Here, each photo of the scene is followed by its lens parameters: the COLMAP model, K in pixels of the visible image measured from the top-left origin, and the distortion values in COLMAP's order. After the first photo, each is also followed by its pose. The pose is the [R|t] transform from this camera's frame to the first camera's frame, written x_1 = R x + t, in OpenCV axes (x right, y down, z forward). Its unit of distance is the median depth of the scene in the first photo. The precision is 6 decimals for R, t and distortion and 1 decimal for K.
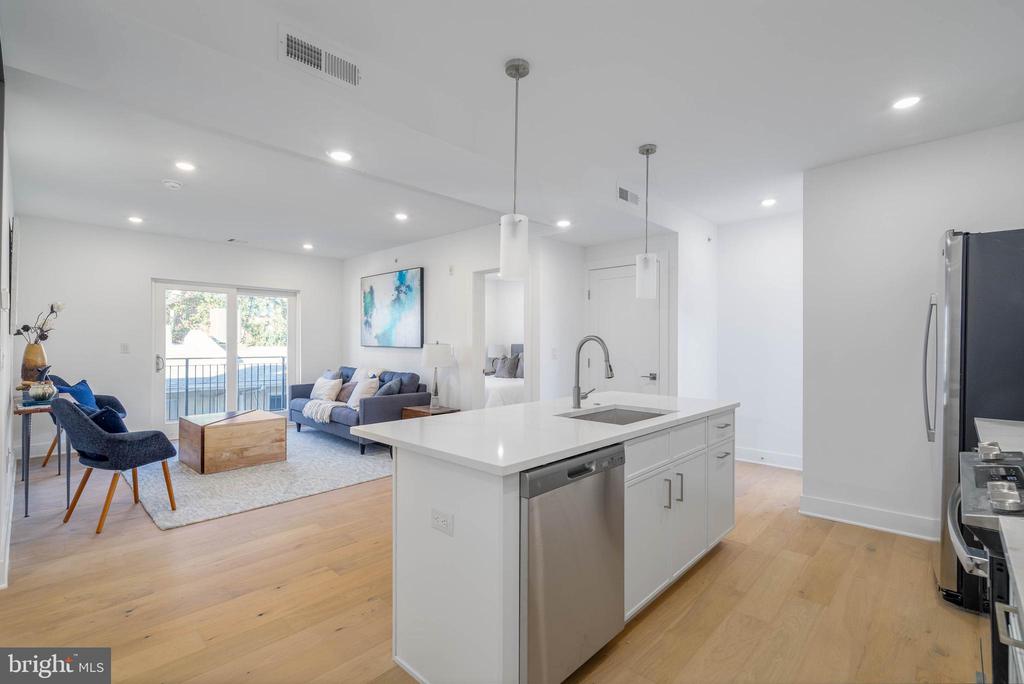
lens RADIAL K [[466.1, 0, 511.7], [0, 466.1, 346.7], [0, 0, 1]] dist [-0.000450, 0.000118]
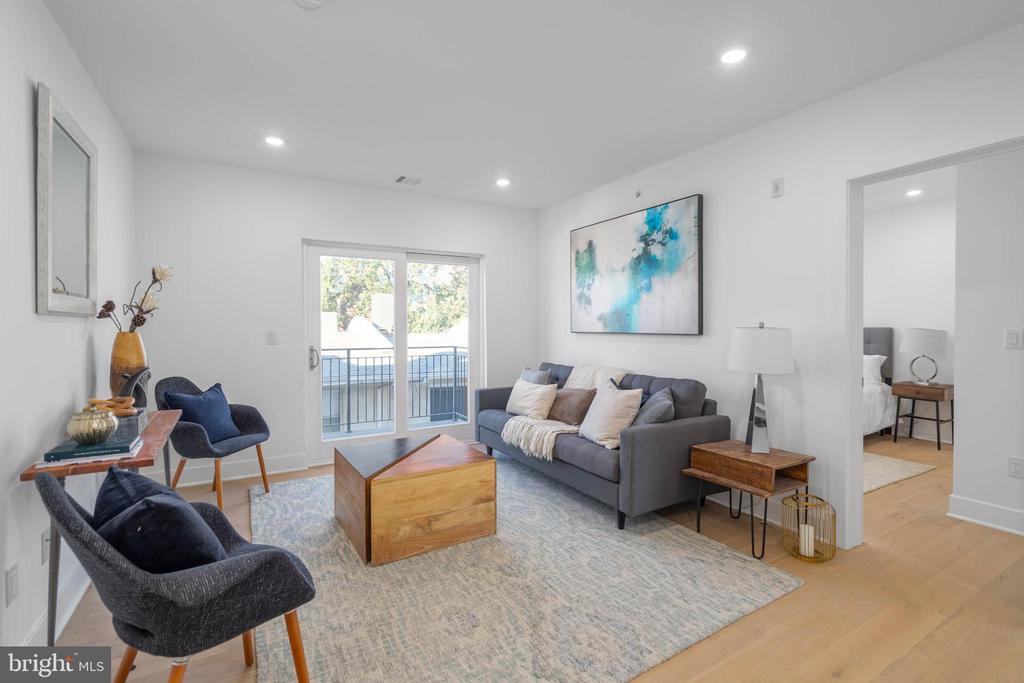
lens RADIAL K [[469.3, 0, 512.5], [0, 469.3, 336.7], [0, 0, 1]] dist [-0.001203, -0.000015]
pose [[0.961111, -0.002889, -0.276146, -0.255402], [0.005581, 0.999944, 0.008964, -0.001987], [0.276104, -0.010156, 0.961074, 0.381425]]
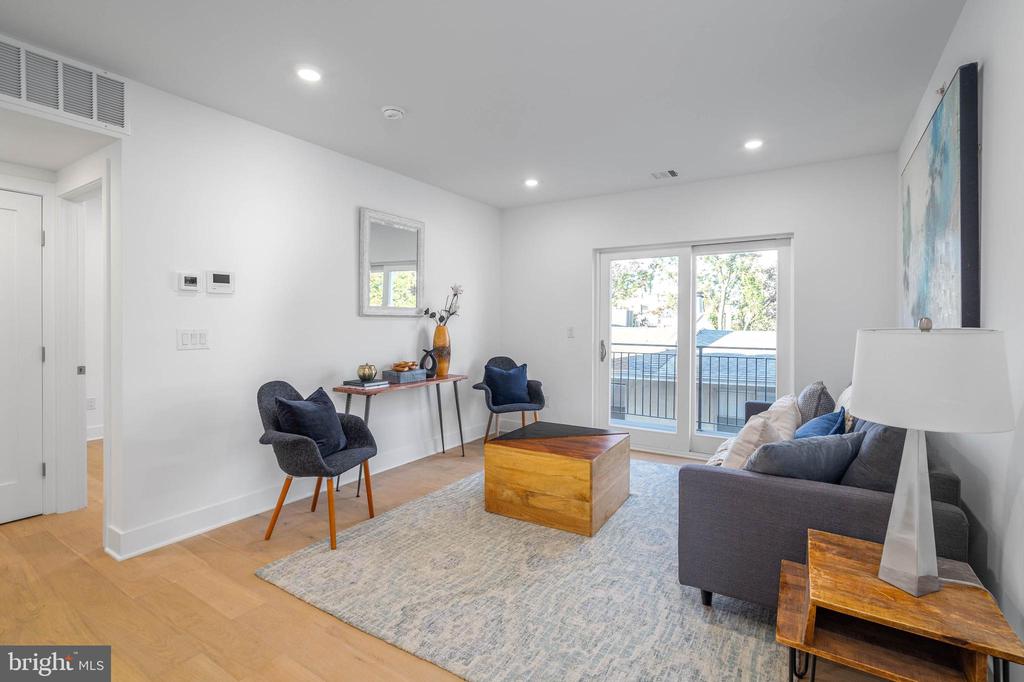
lens RADIAL K [[474.5, 0, 511.7], [0, 474.5, 324.3], [0, 0, 1]] dist [-0.000682, -0.000146]
pose [[0.190310, -0.002596, -0.981721, 0.043193], [-0.013480, 0.999895, -0.005257, -0.004388], [0.981632, 0.014234, 0.190255, 0.666611]]
